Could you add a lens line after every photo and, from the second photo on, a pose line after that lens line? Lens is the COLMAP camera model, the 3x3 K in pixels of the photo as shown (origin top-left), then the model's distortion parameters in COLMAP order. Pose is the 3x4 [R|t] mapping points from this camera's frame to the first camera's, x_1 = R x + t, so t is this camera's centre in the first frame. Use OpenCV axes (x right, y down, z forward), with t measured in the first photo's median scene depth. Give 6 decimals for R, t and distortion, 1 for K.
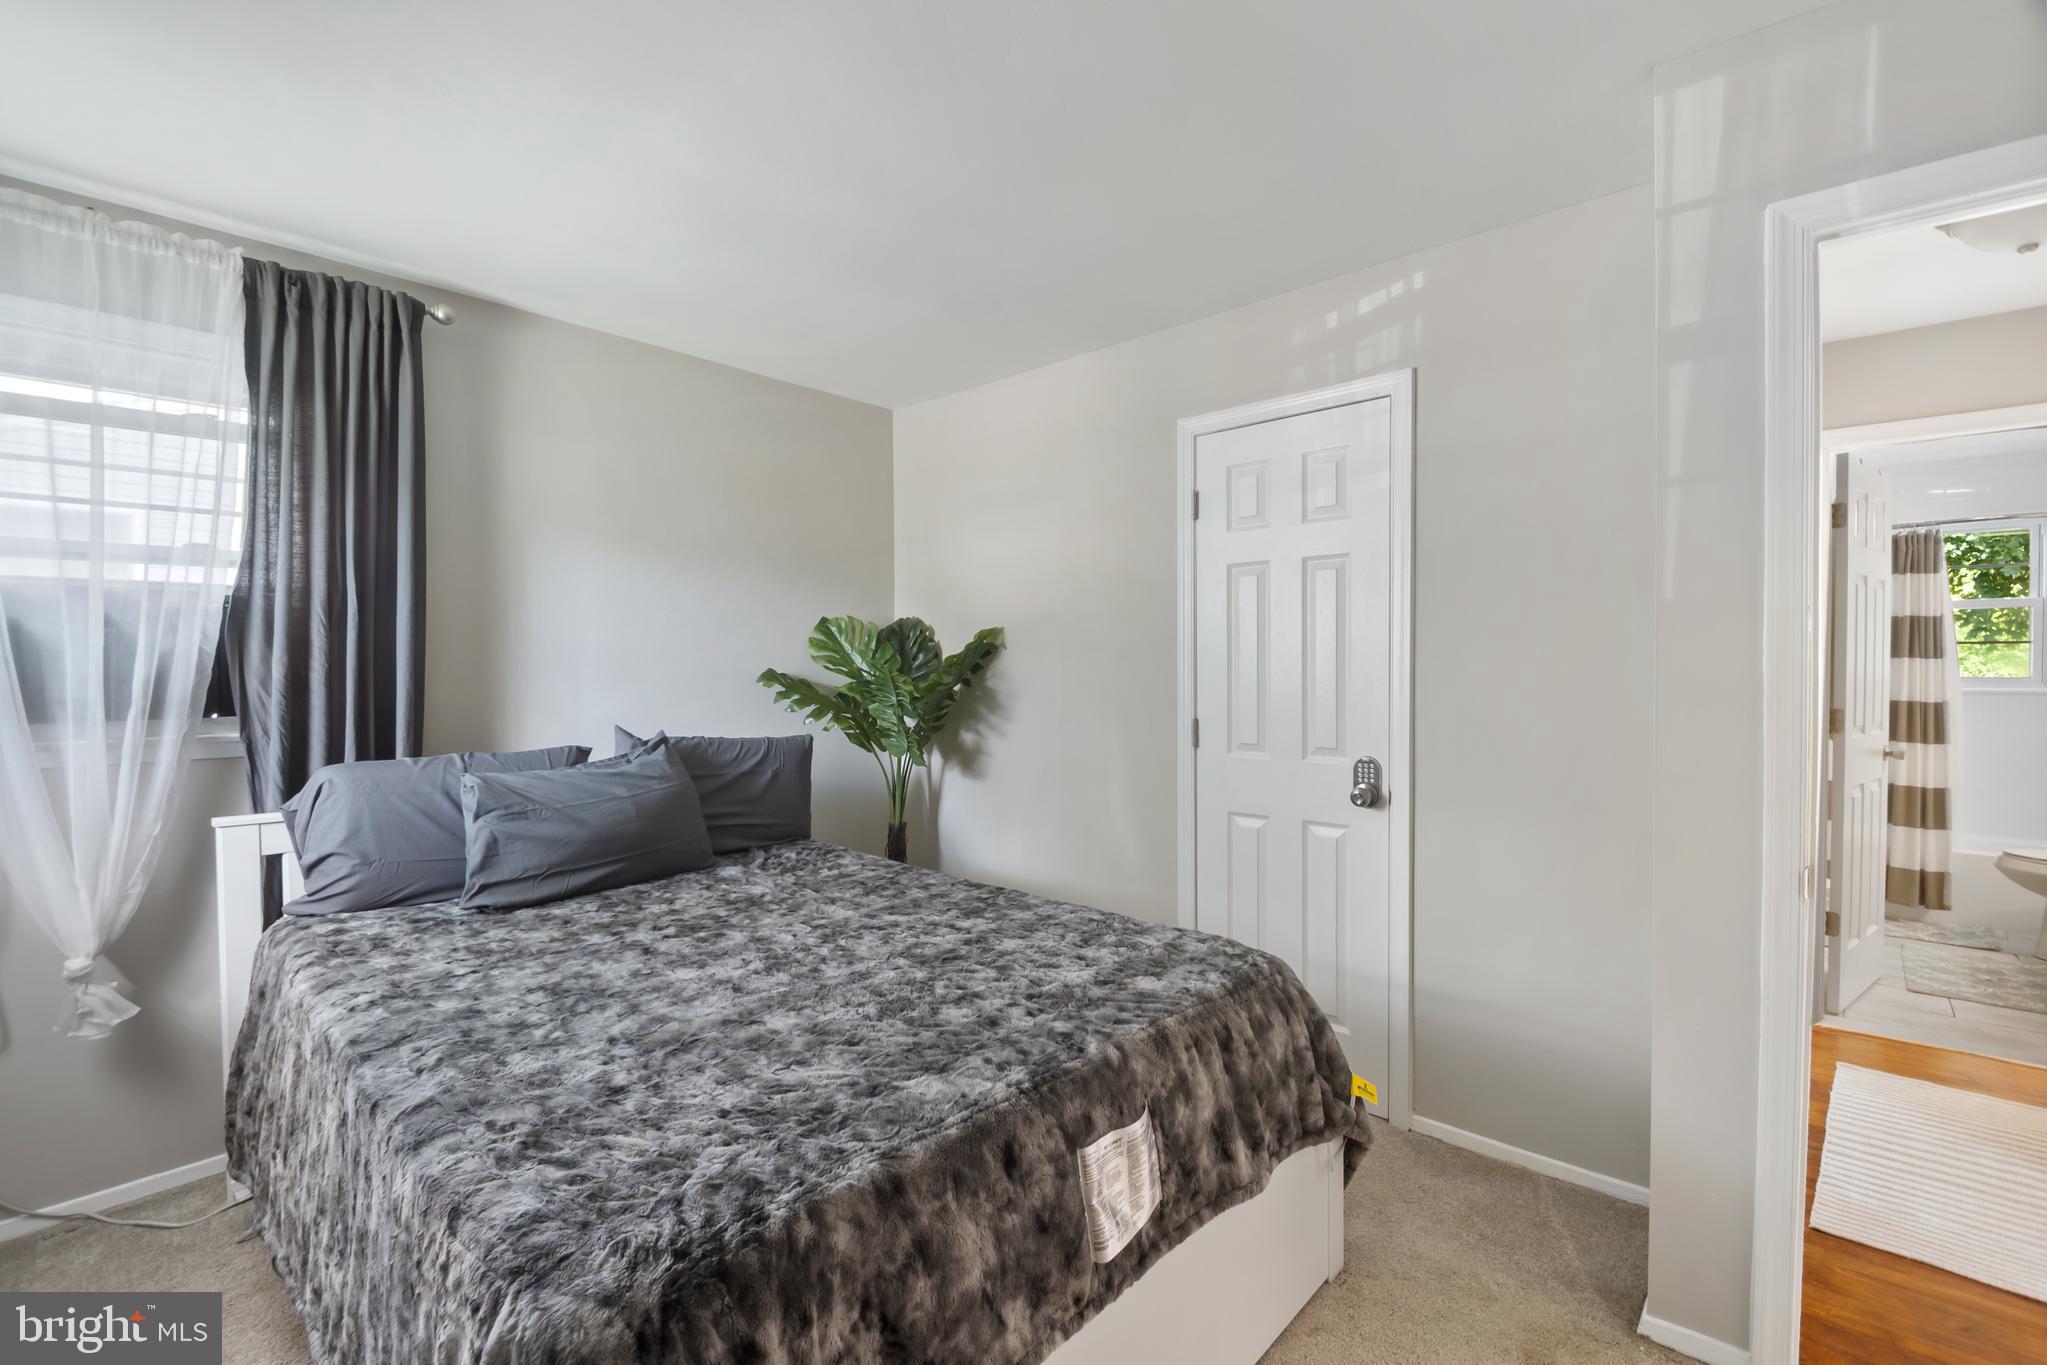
lens RADIAL K [[897.1, 0, 1008.6], [0, 897.1, 679.6], [0, 0, 1]] dist [-0.001038, -0.000801]
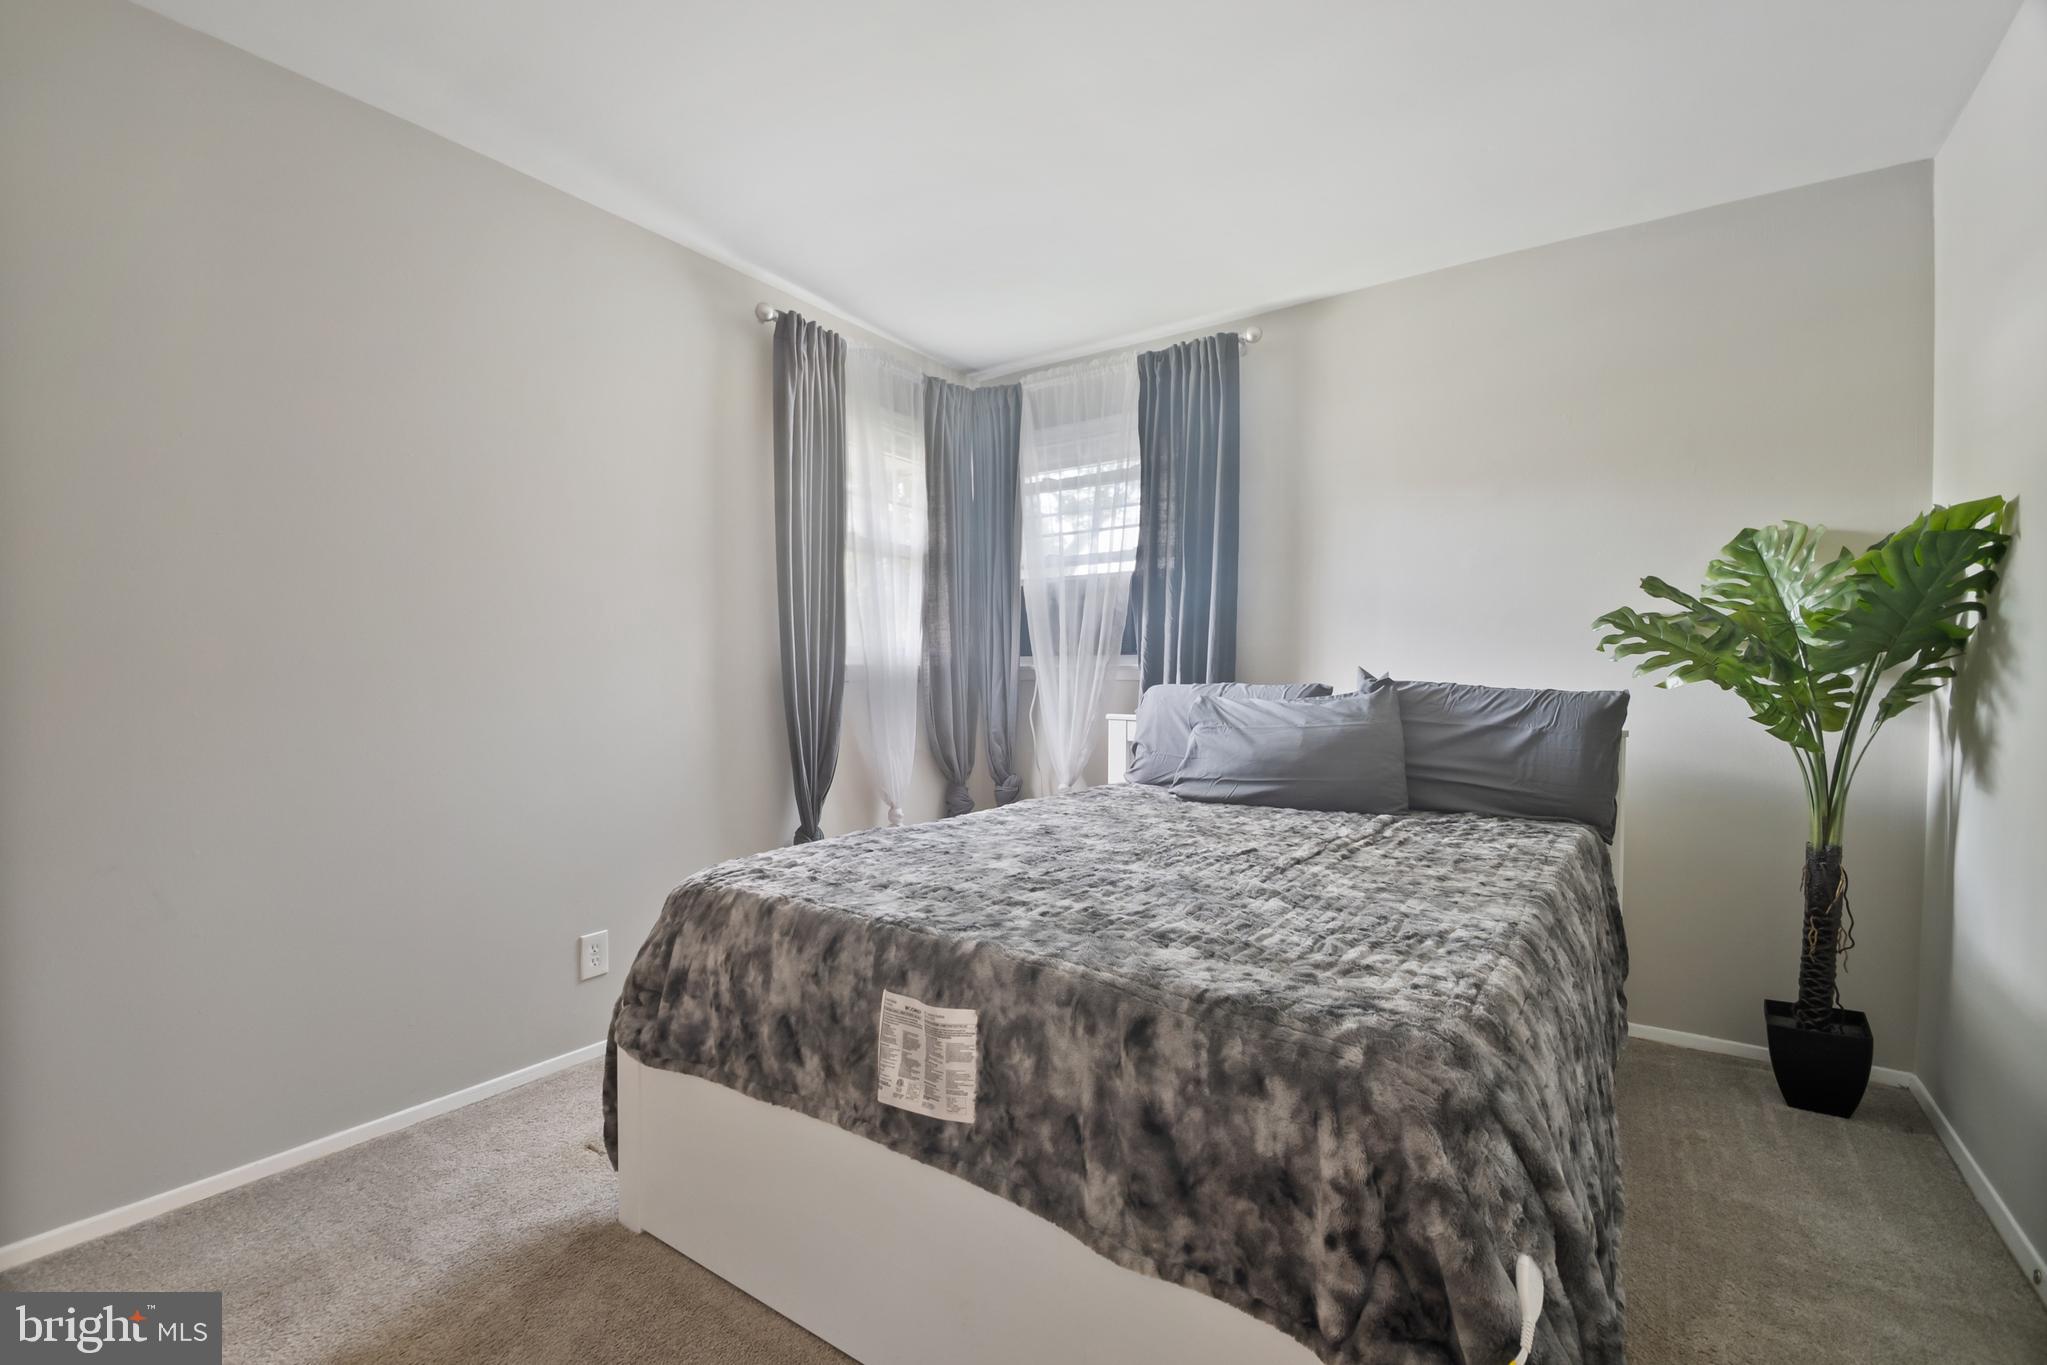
lens RADIAL K [[900.4, 0, 1026.6], [0, 900.4, 716.0], [0, 0, 1]] dist [0.035827, -0.000224]
pose [[0.129806, 0.048279, -0.990363, 0.727056], [-0.015125, 0.998794, 0.046708, 0.082433], [0.991424, 0.008916, 0.130380, 0.627199]]
